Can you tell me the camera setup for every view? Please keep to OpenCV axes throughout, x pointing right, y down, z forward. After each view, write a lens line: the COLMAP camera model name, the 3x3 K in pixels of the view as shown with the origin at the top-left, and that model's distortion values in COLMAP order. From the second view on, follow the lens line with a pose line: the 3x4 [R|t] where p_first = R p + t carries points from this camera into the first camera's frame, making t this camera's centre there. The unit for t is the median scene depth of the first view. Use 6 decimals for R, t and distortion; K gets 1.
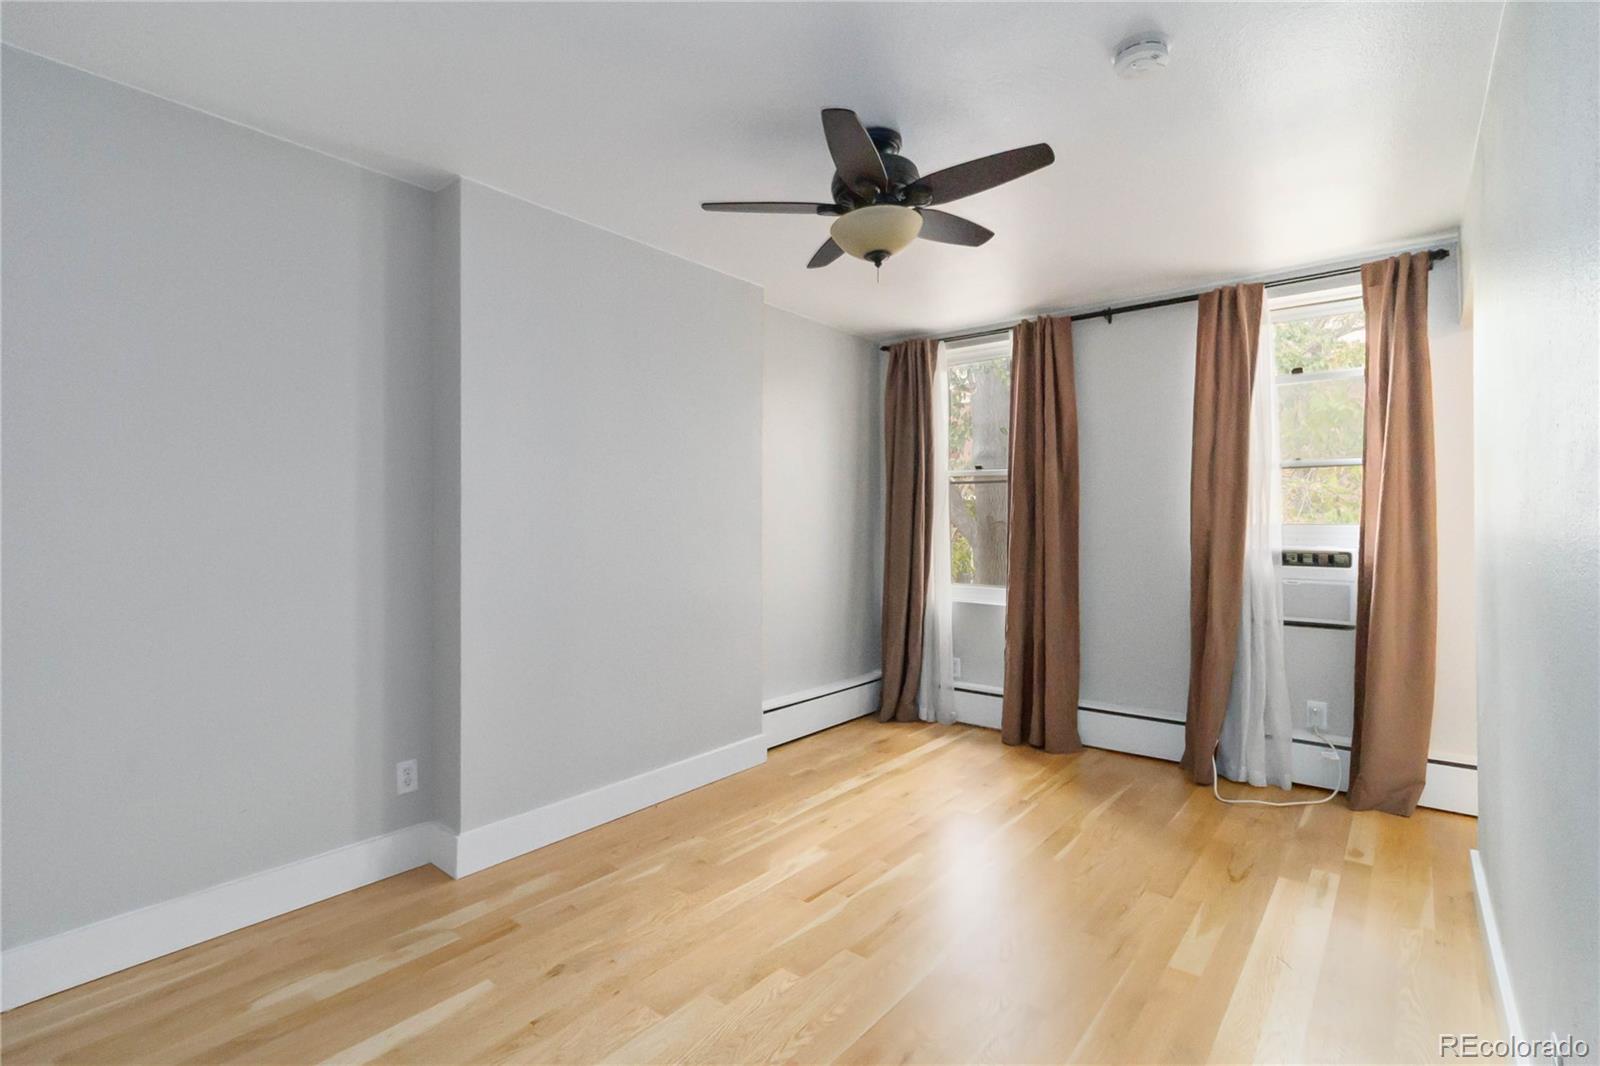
lens RADIAL K [[742.8, 0, 814.3], [0, 742.8, 522.2], [0, 0, 1]] dist [0.001380, -0.000082]
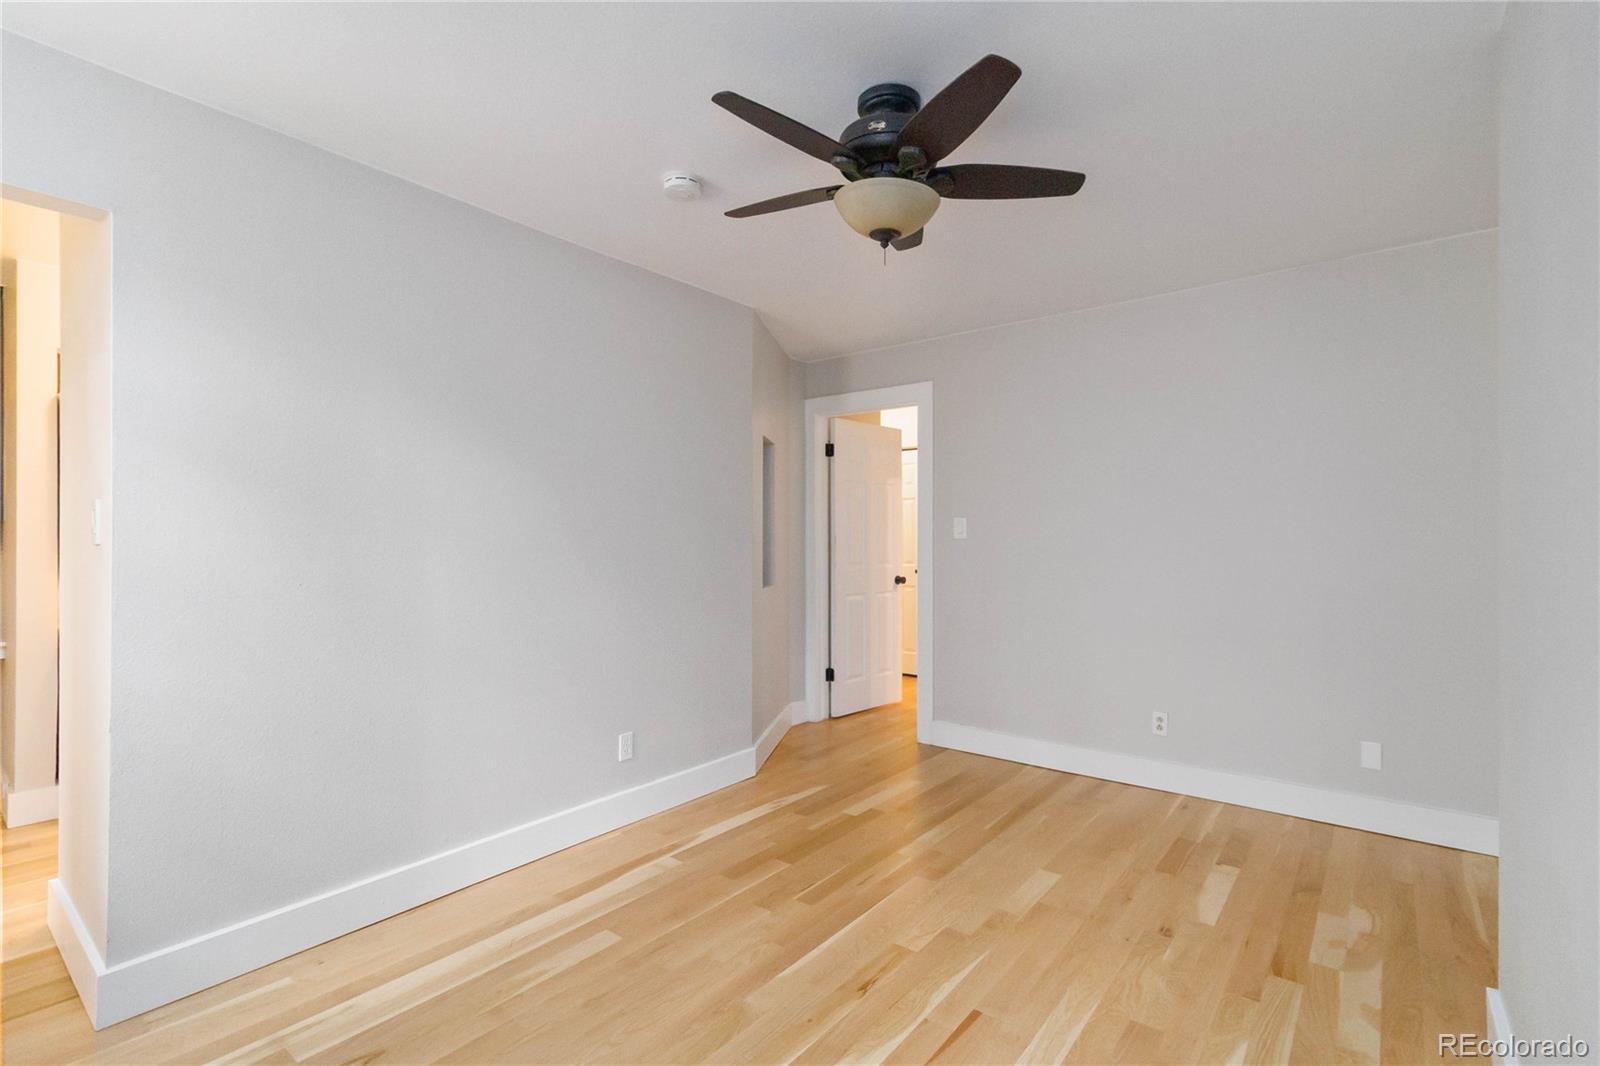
lens RADIAL K [[749.1, 0, 807.9], [0, 749.1, 523.7], [0, 0, 1]] dist [0.002193, 0.000765]
pose [[-0.999967, 0.001366, -0.007968, 0.197892], [0.001435, 0.999962, -0.008655, -0.012007], [0.007955, -0.008666, -0.999931, 2.025101]]
